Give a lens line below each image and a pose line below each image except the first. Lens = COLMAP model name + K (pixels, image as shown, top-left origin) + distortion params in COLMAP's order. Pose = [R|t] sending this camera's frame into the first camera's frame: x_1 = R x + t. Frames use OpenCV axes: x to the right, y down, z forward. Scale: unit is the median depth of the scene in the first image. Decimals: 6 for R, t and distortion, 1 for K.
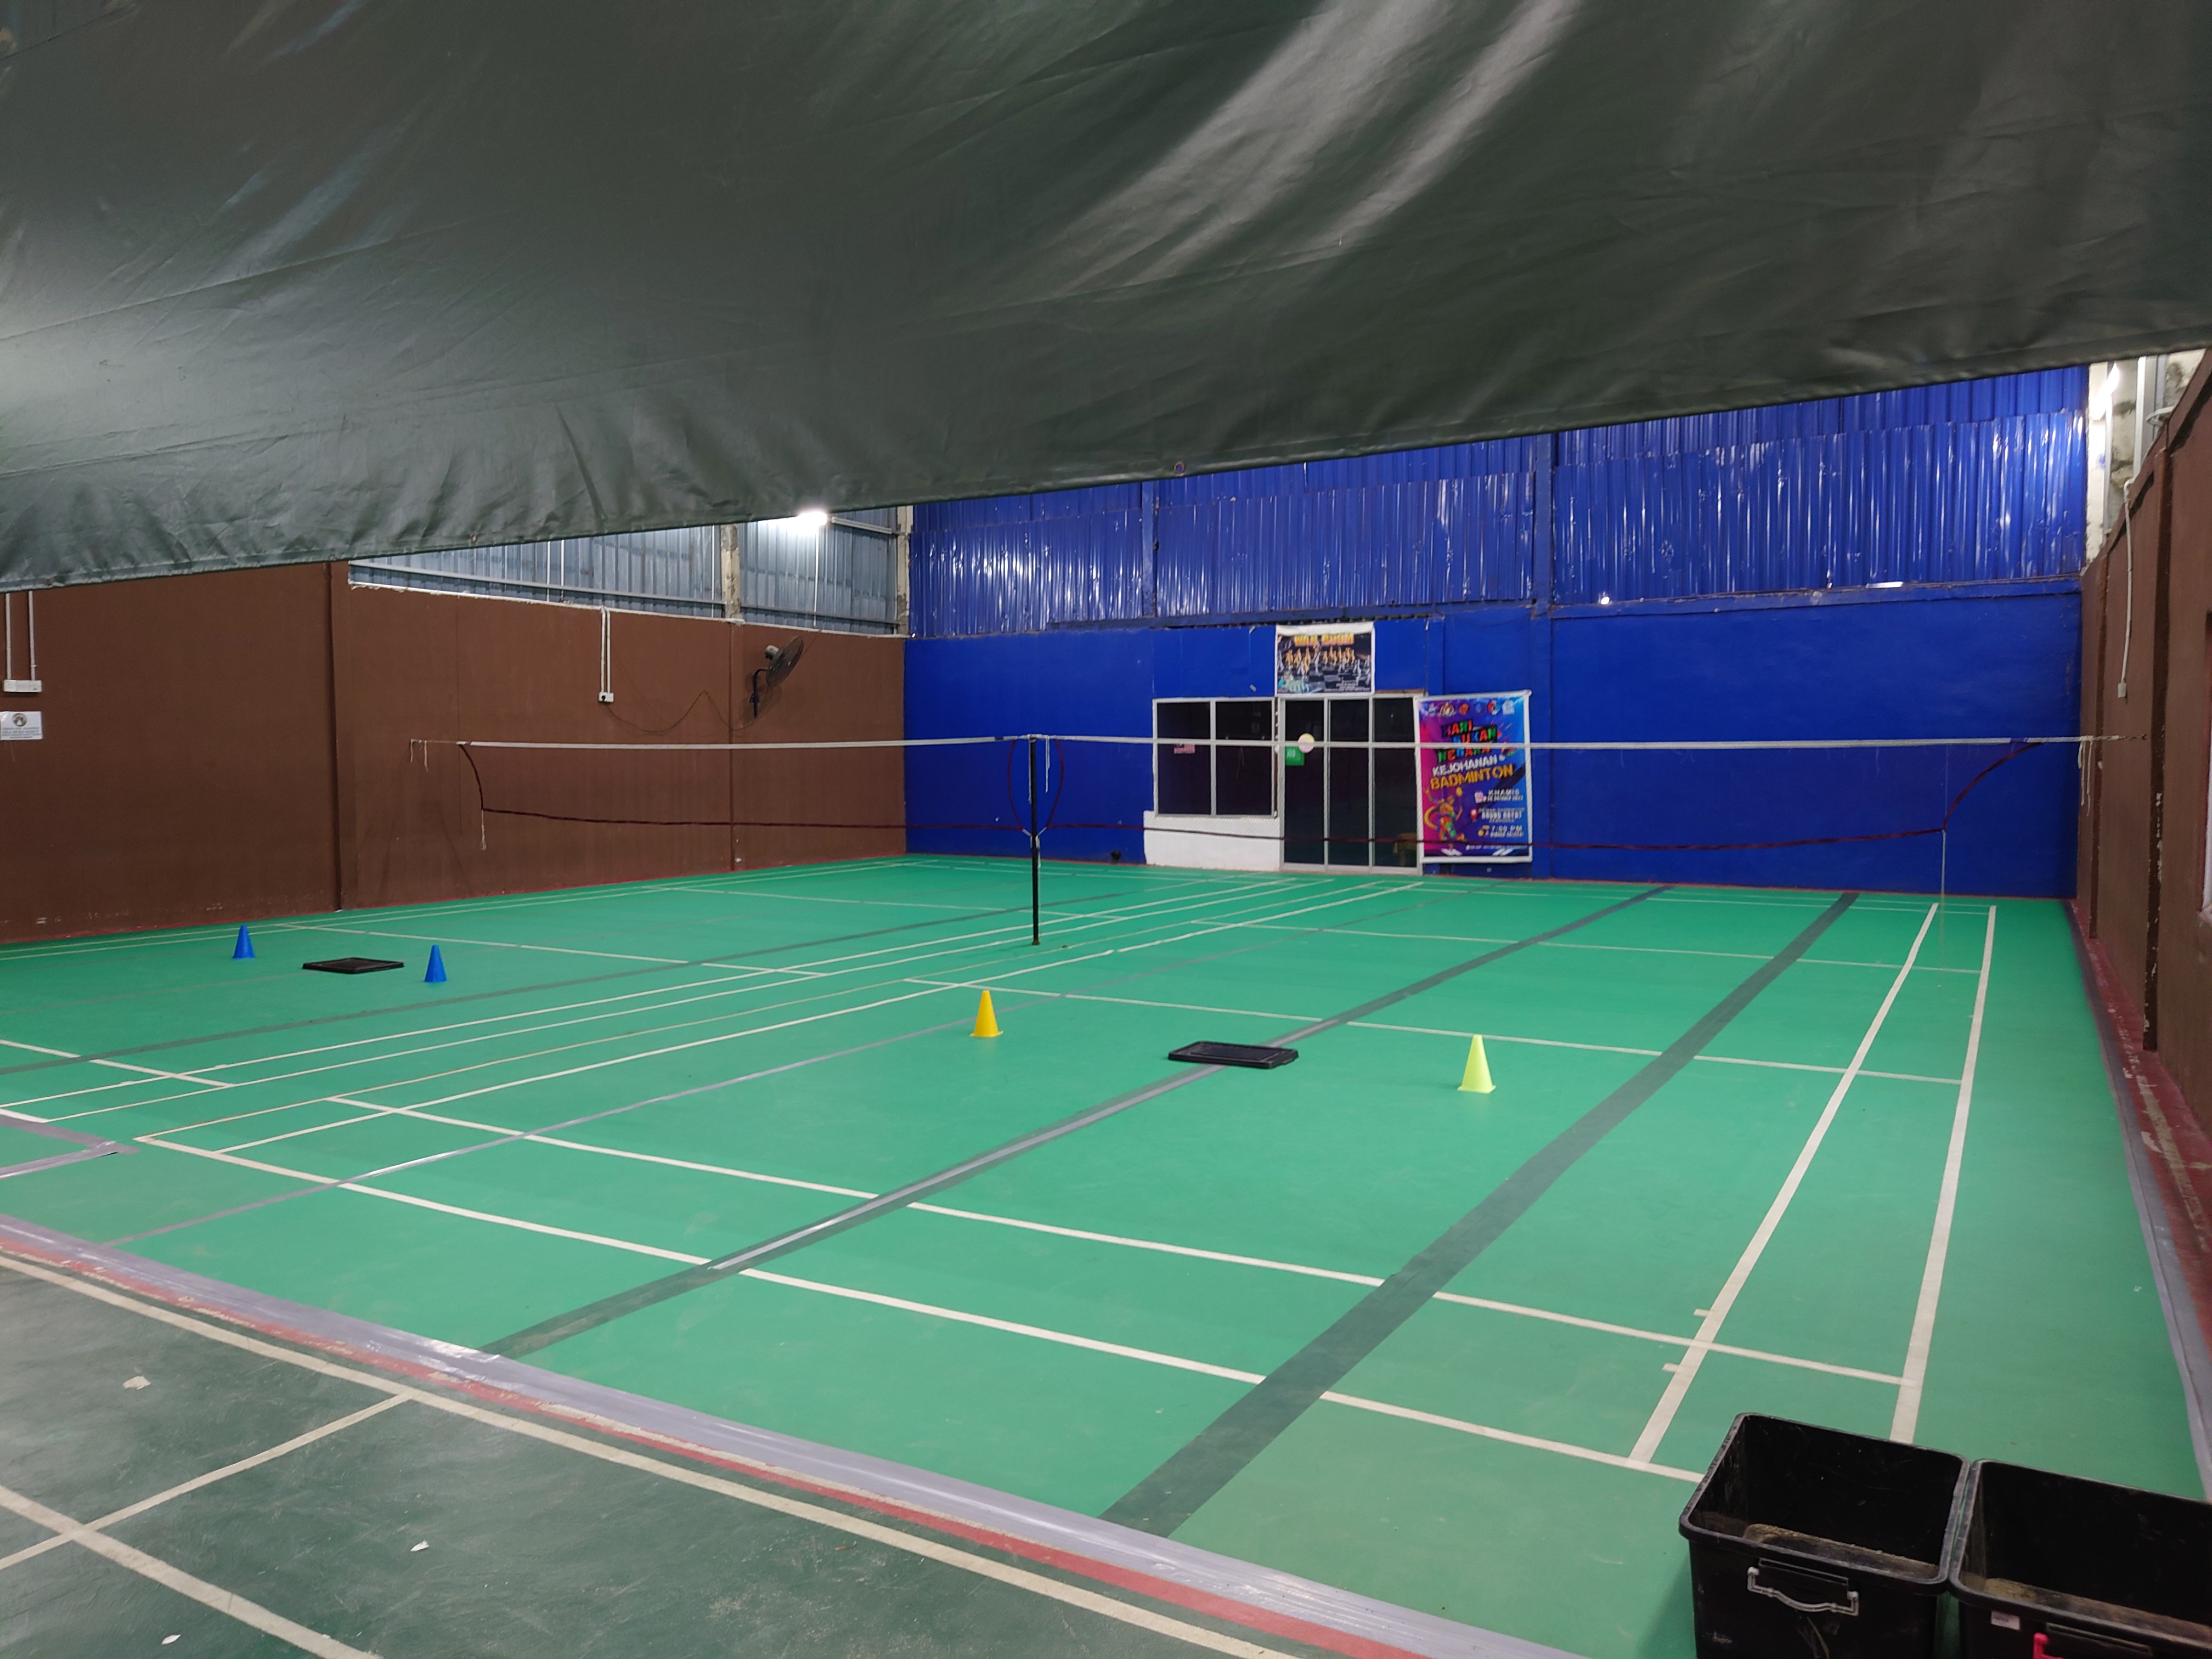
lens RADIAL K [[1558.6, 0, 1106.0], [0, 1558.6, 829.5], [0, 0, 1]] dist [0.071968, -0.089859]
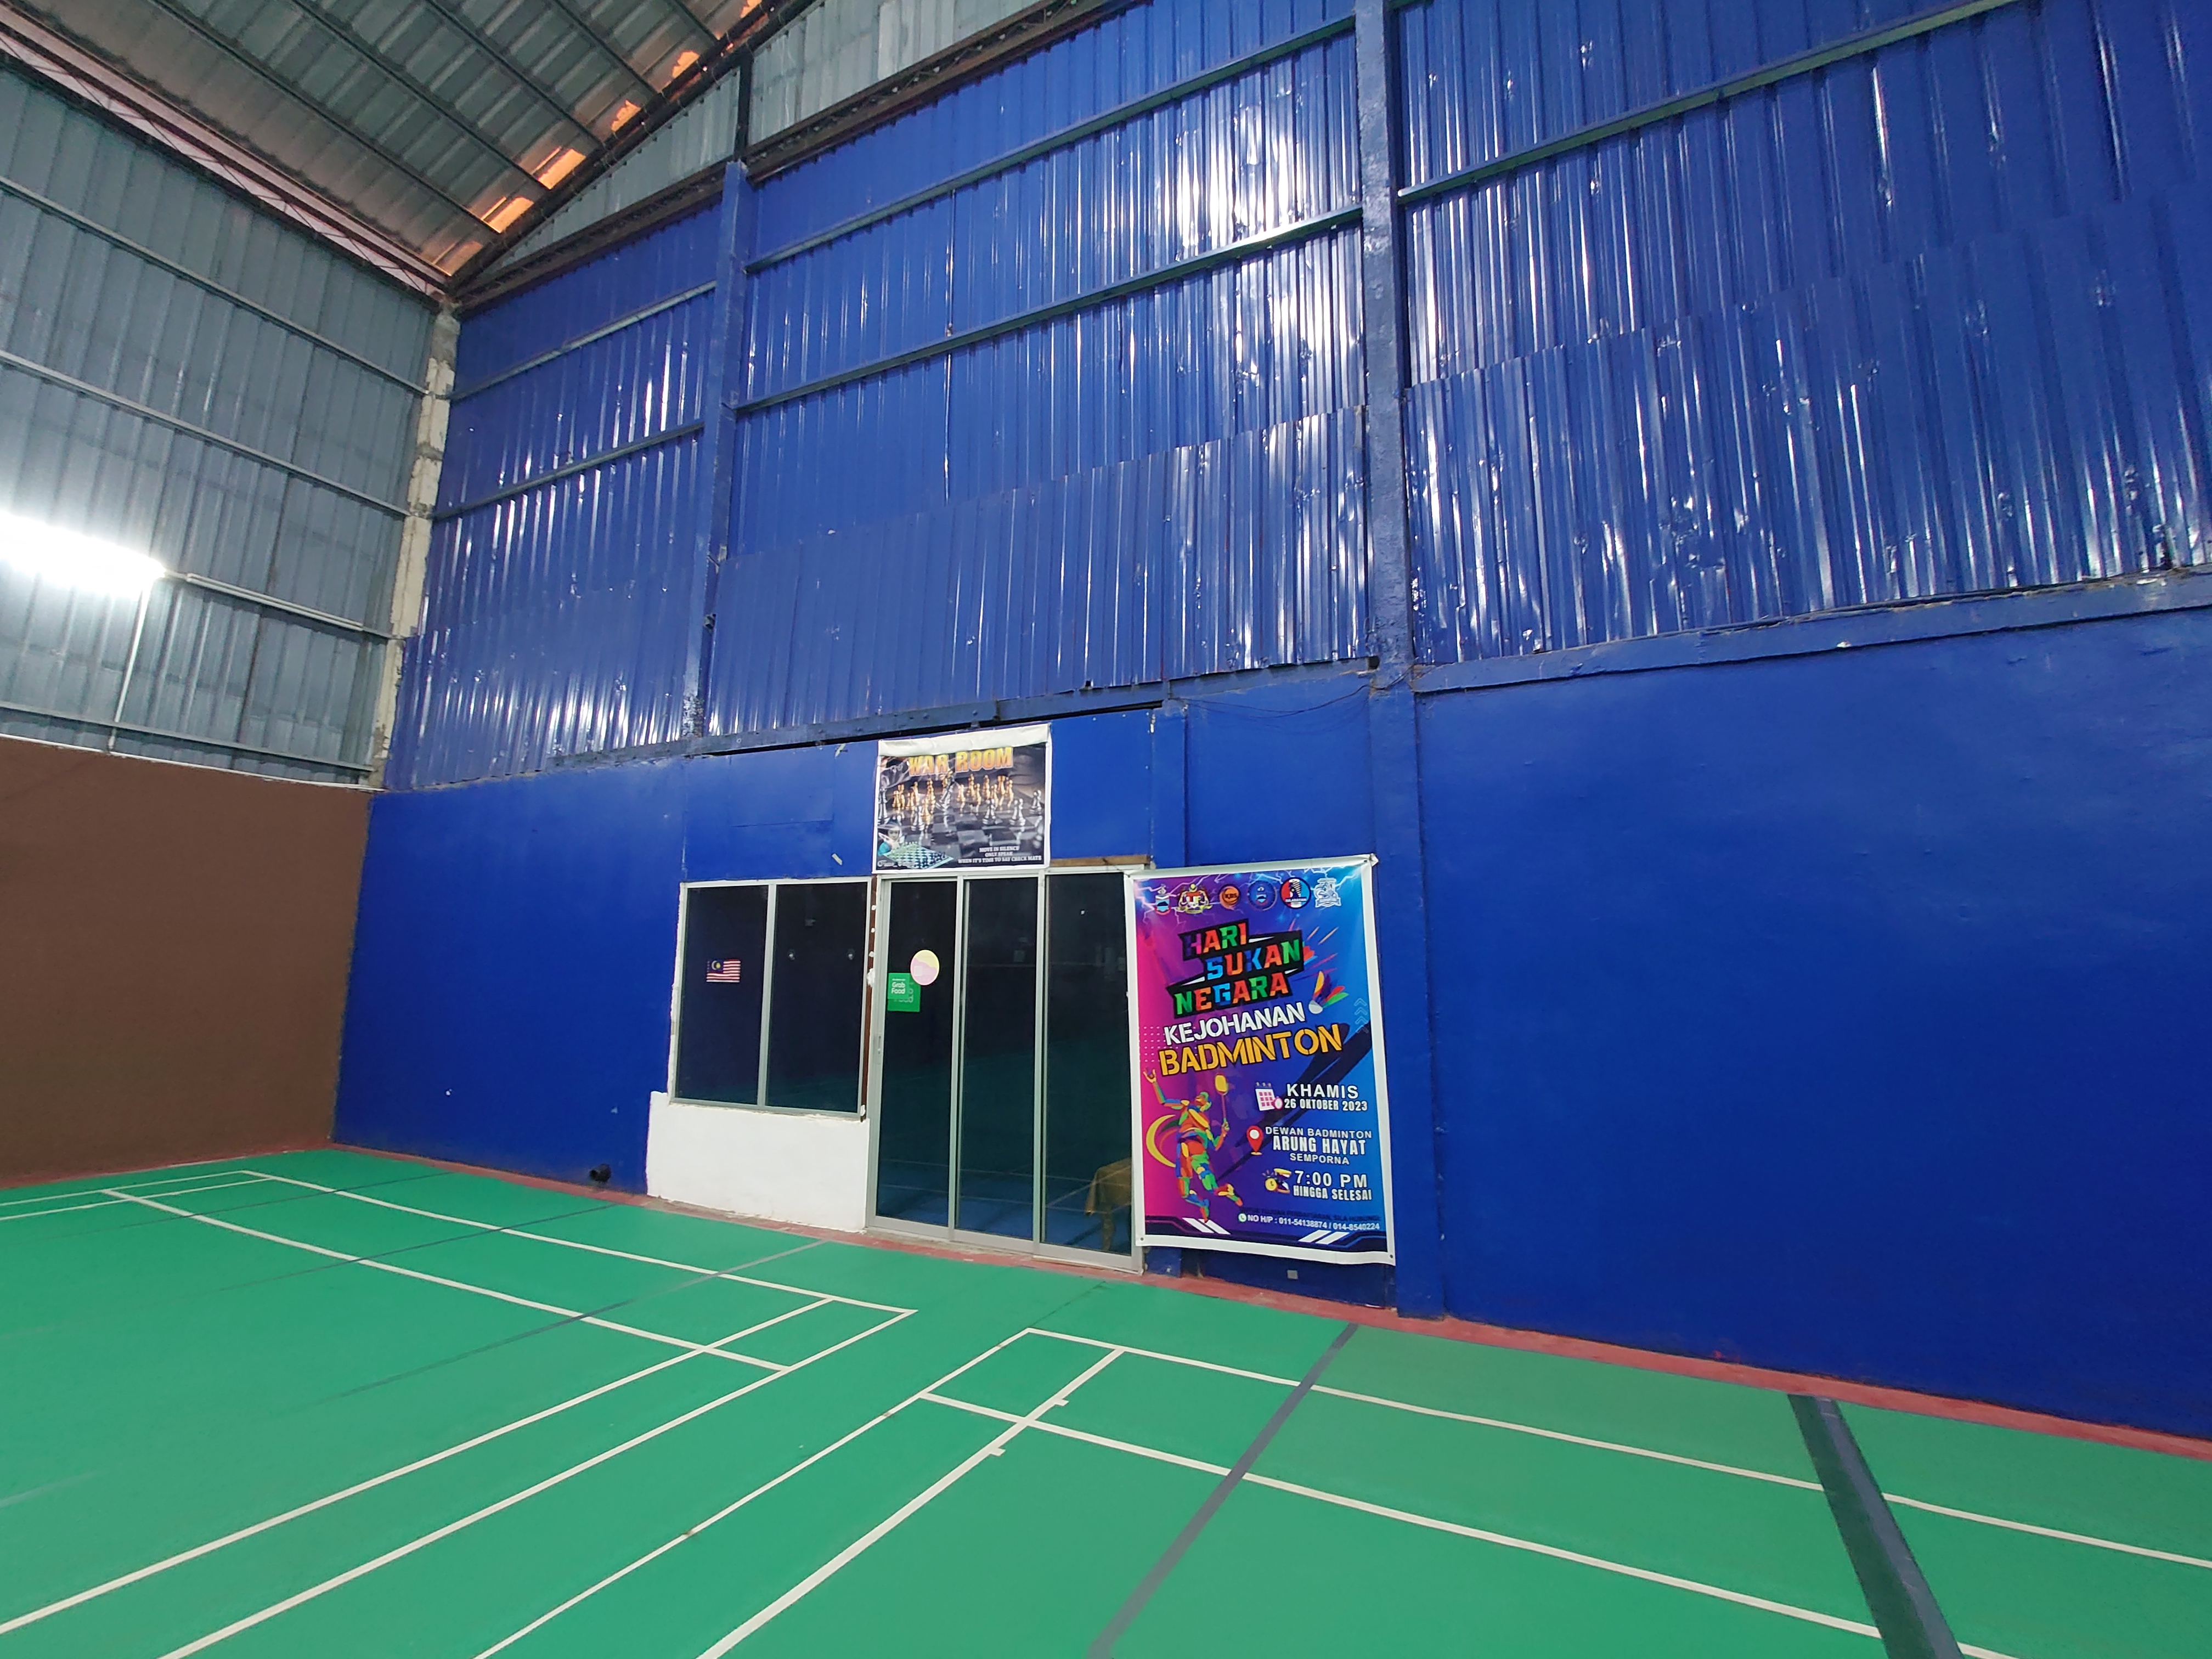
lens RADIAL K [[912.6, 0, 1133.5], [0, 912.6, 836.1], [0, 0, 1]] dist [0.003325, 0.000195]
pose [[0.995059, 0.028893, 0.094992, 0.170277], [-0.009628, 0.980293, -0.197312, -0.040570], [-0.098821, 0.195423, 0.975728, 0.719045]]
